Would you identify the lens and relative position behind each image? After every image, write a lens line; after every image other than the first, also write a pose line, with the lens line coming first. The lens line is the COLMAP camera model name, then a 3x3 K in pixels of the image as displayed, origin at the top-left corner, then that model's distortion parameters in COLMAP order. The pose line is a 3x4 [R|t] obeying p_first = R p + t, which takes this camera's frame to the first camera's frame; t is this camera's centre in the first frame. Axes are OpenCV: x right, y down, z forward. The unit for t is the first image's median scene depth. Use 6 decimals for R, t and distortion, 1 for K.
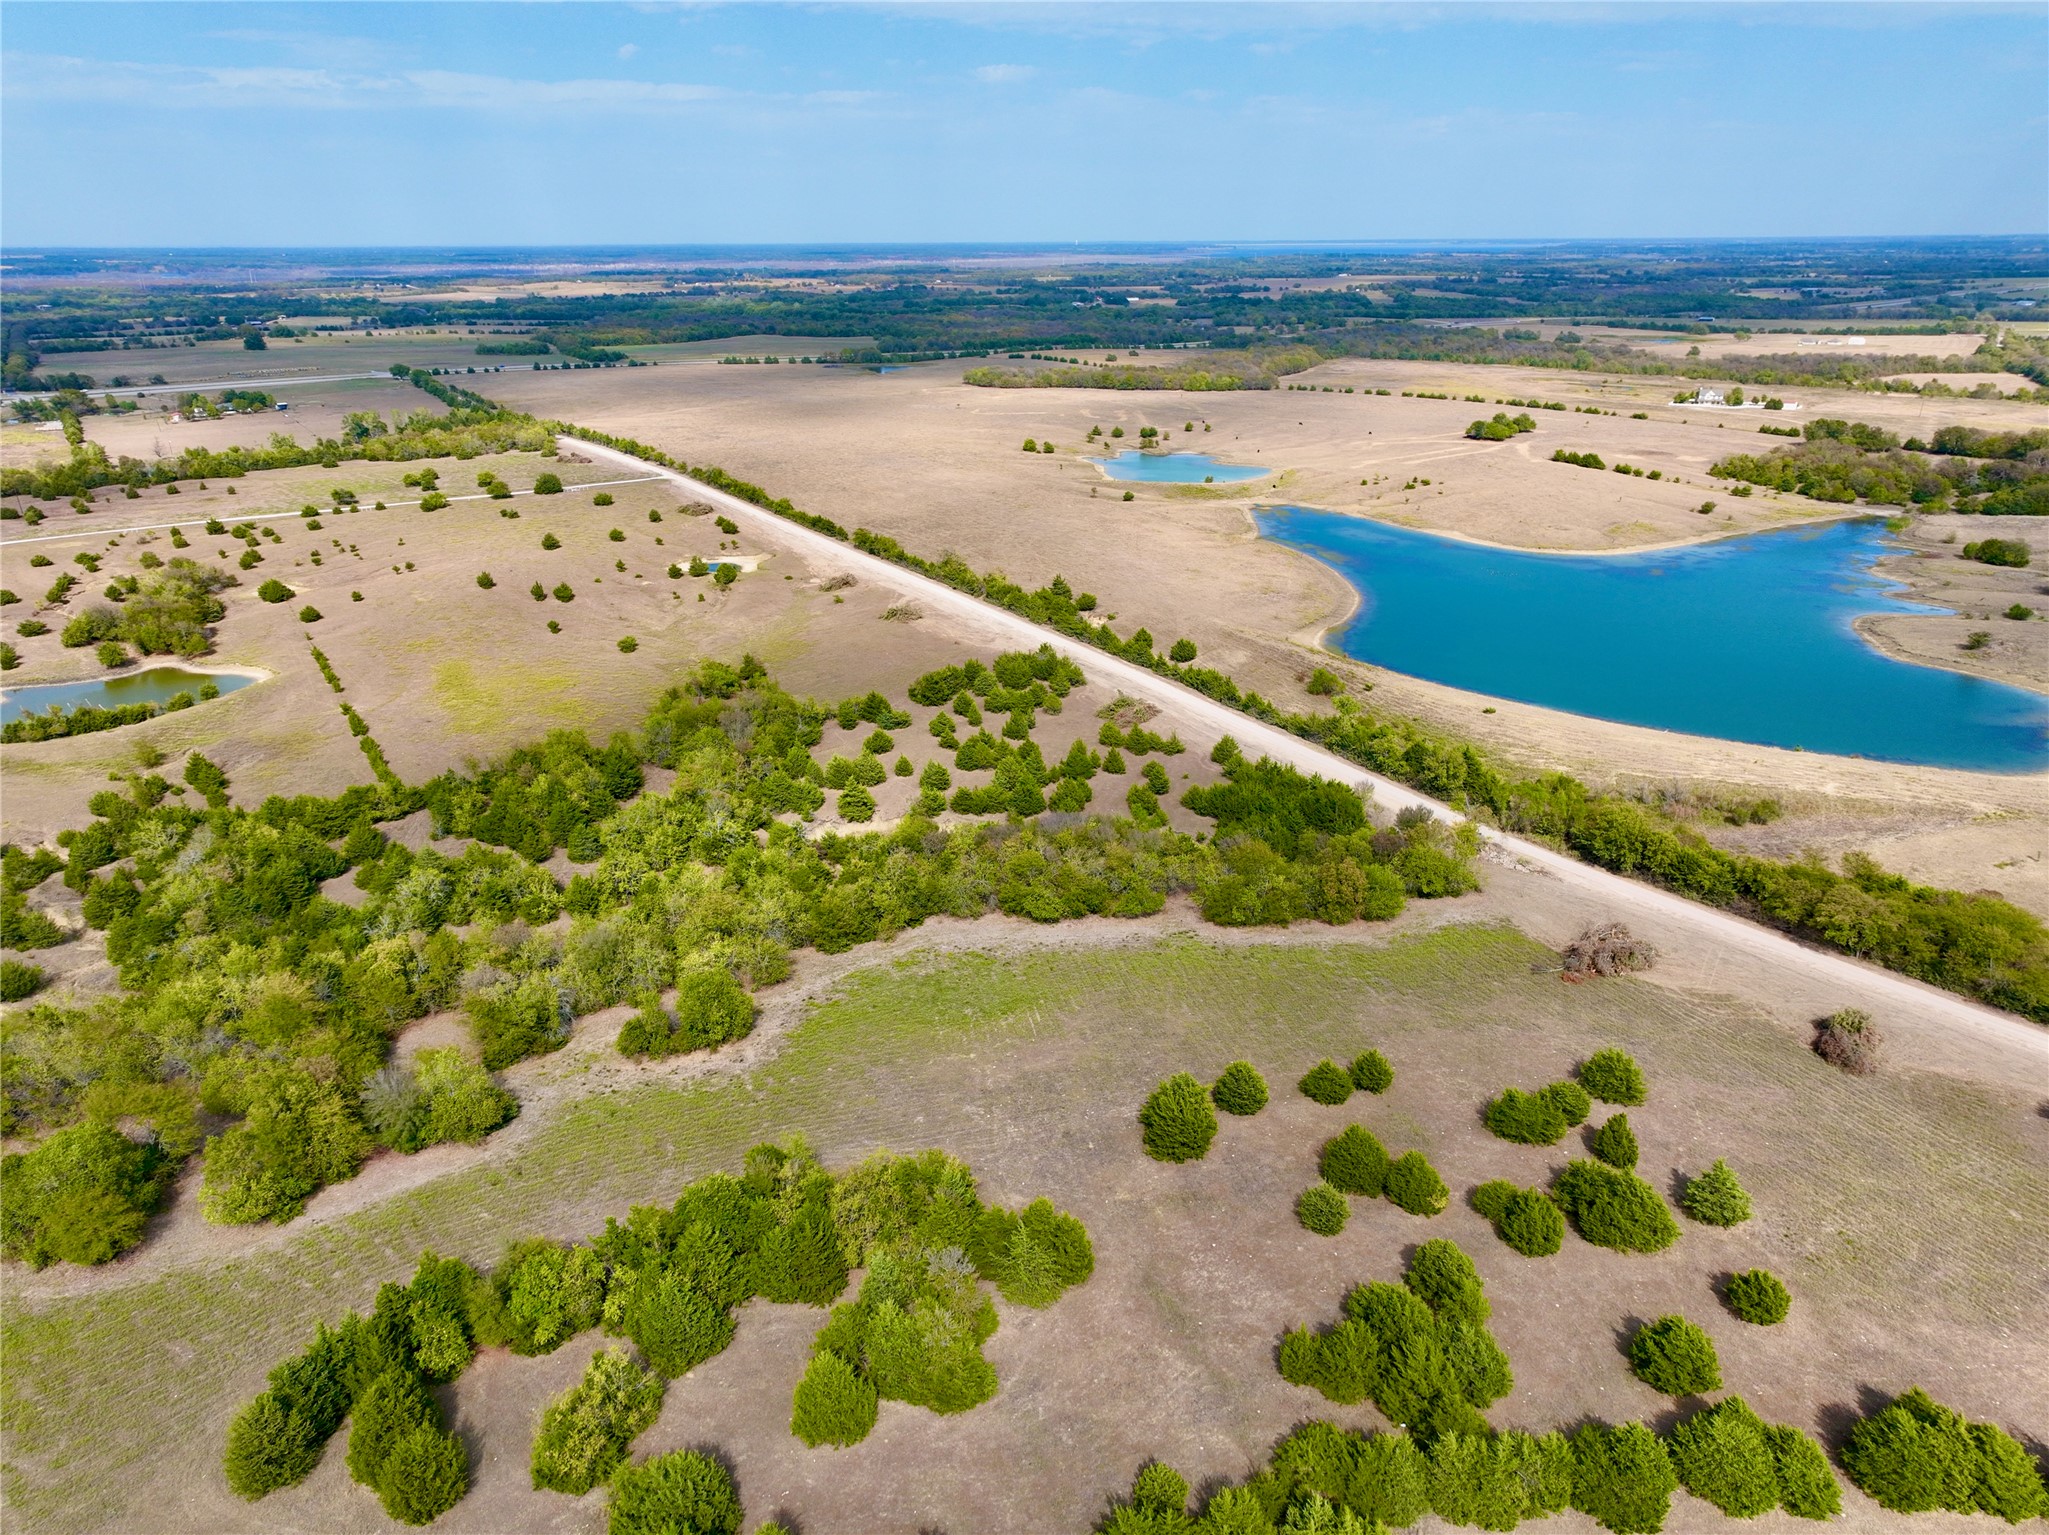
lens RADIAL K [[1443.2, 0, 1018.2], [0, 1443.2, 754.8], [0, 0, 1]] dist [-0.003246, 0.021136]
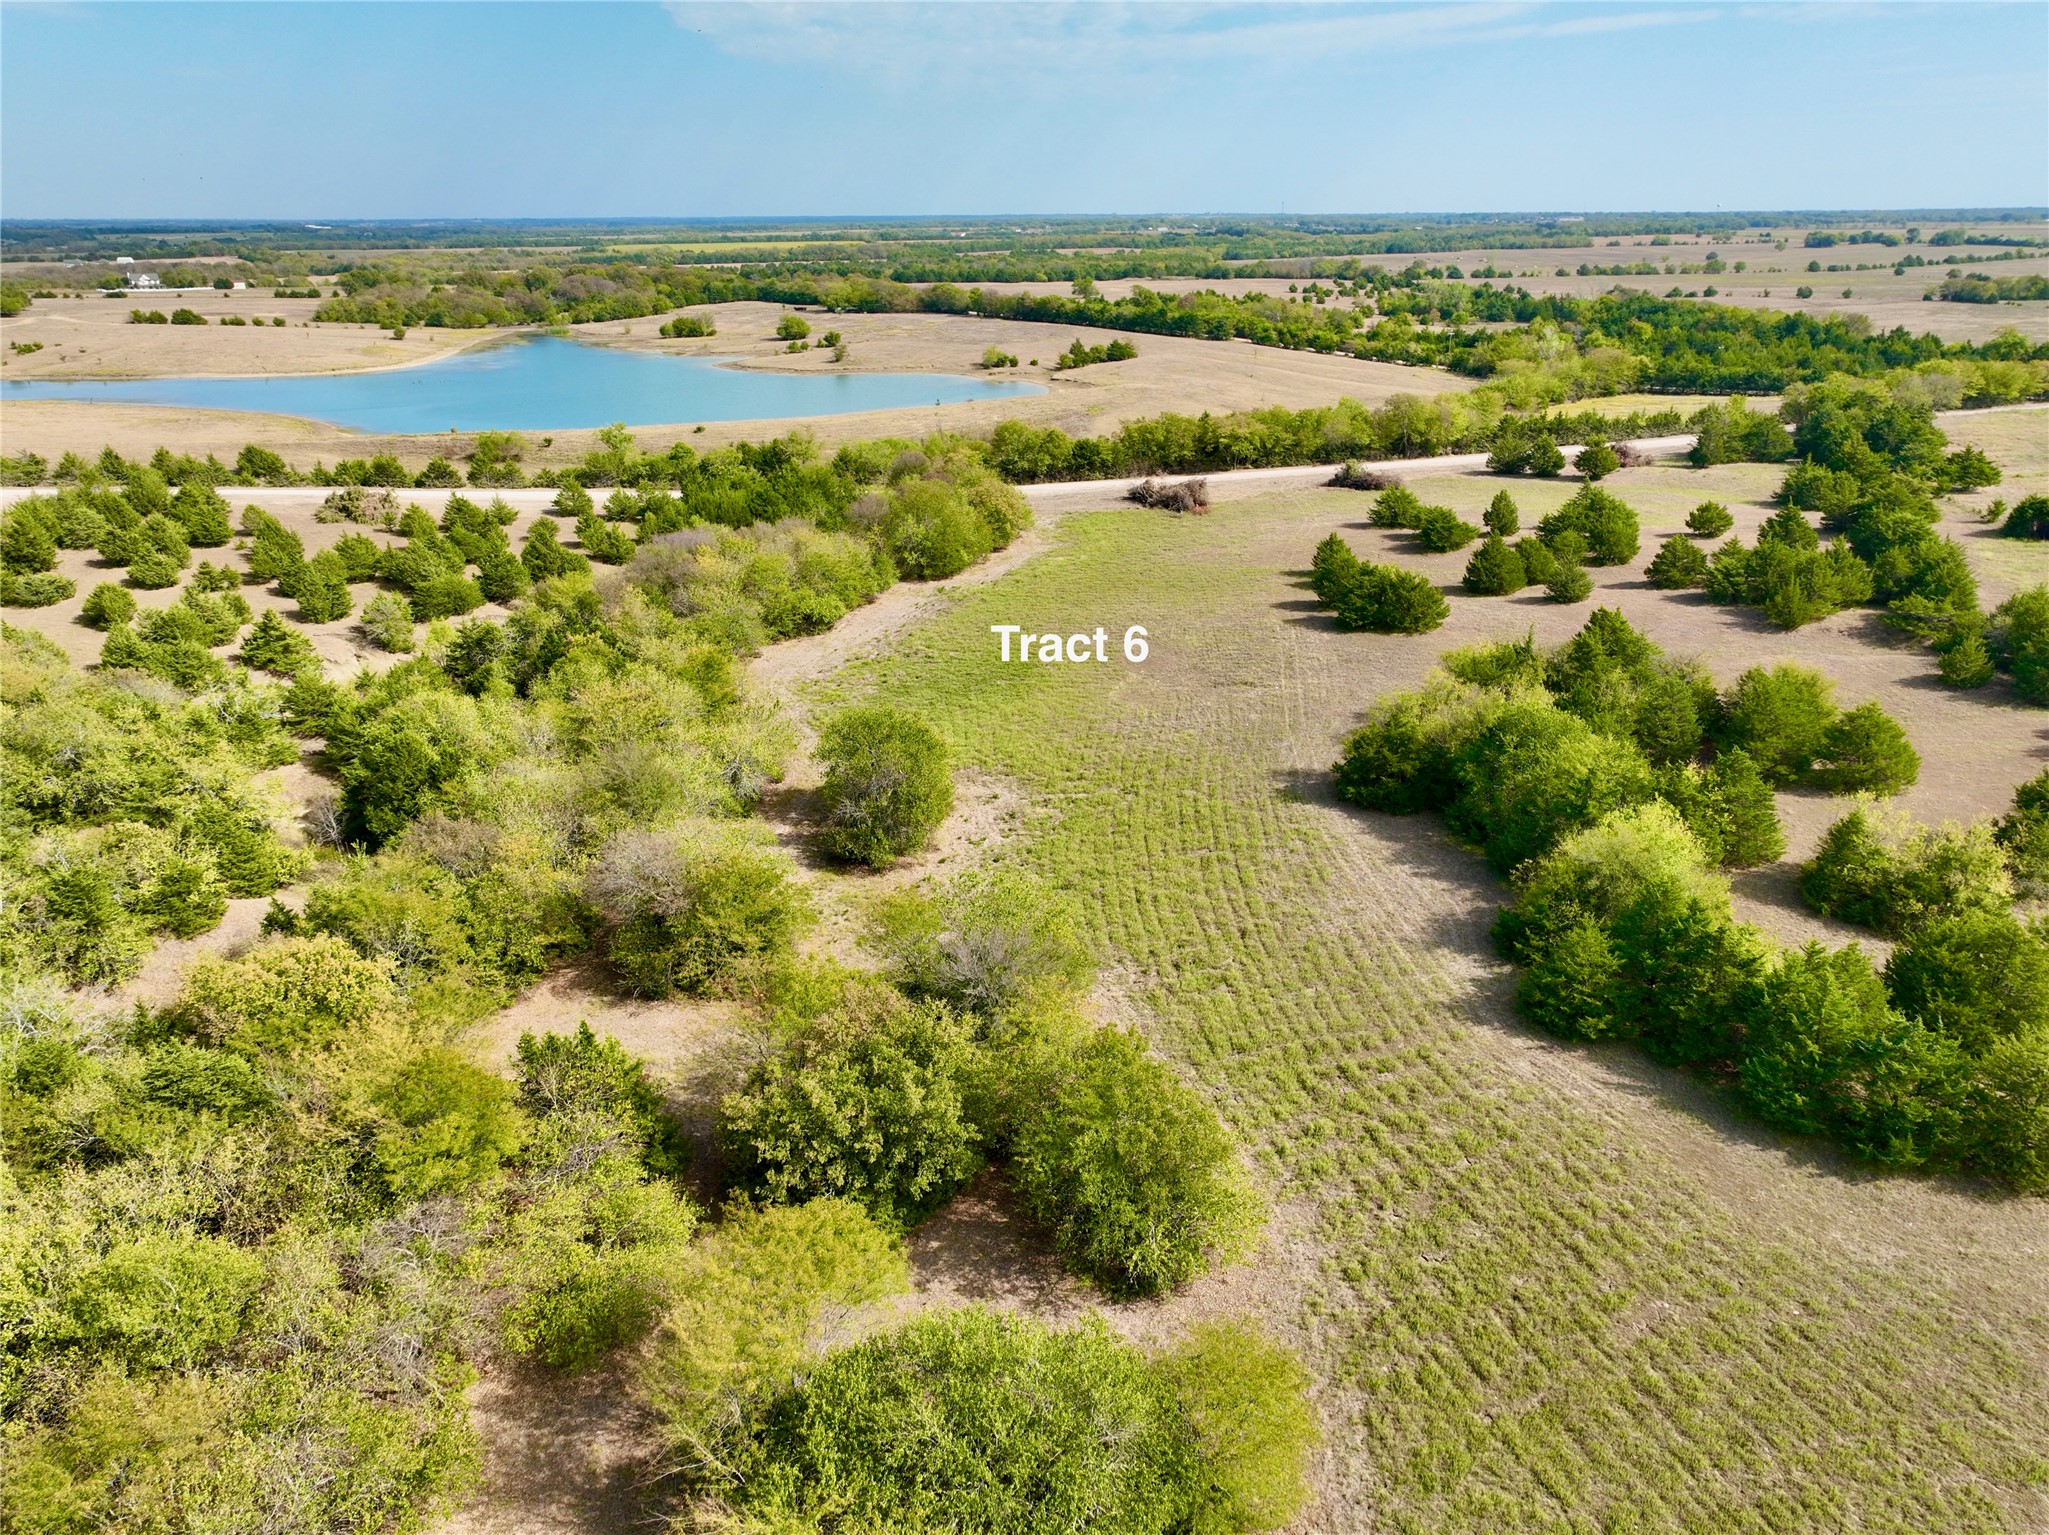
lens RADIAL K [[1443.2, 0, 1025.1], [0, 1443.2, 767.0], [0, 0, 1]] dist [-0.003246, 0.021136]
pose [[0.394403, -0.323999, 0.859925, -0.433780], [0.312989, 0.927193, 0.205792, 0.042726], [-0.863993, 0.187982, 0.467096, 0.410500]]
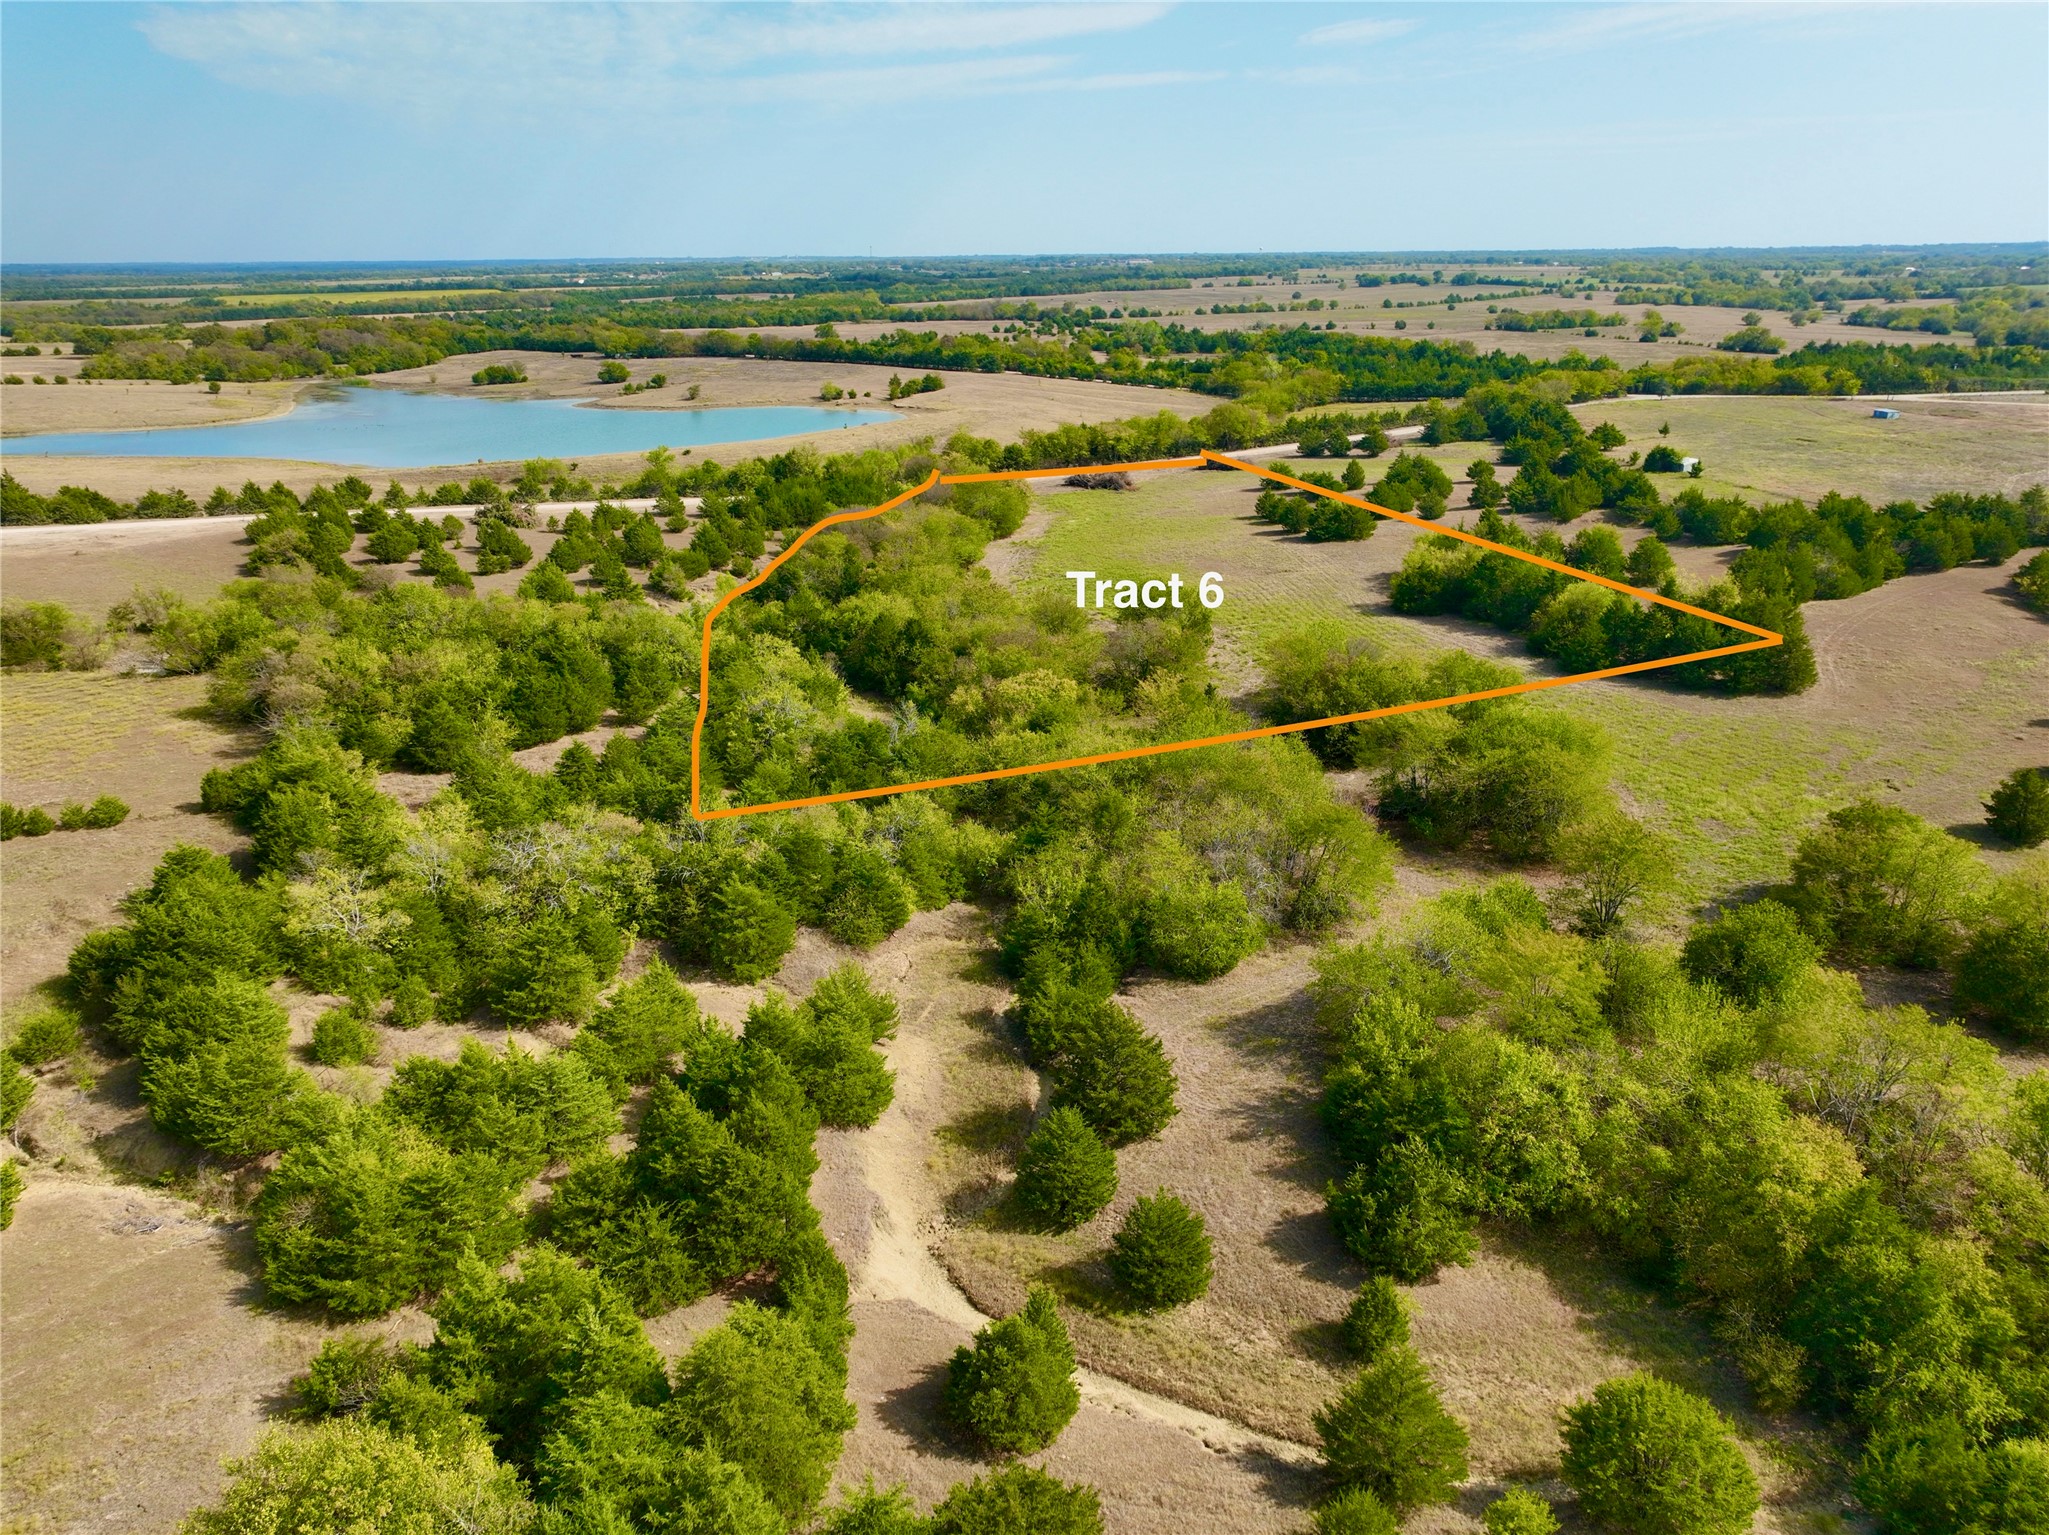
lens RADIAL K [[1443.2, 0, 1019.4], [0, 1443.2, 779.5], [0, 0, 1]] dist [-0.003246, 0.021136]
pose [[0.127218, -0.334833, 0.933650, -0.749102], [0.344655, 0.897567, 0.274930, -0.020441], [-0.930069, 0.286811, 0.229589, 0.544814]]
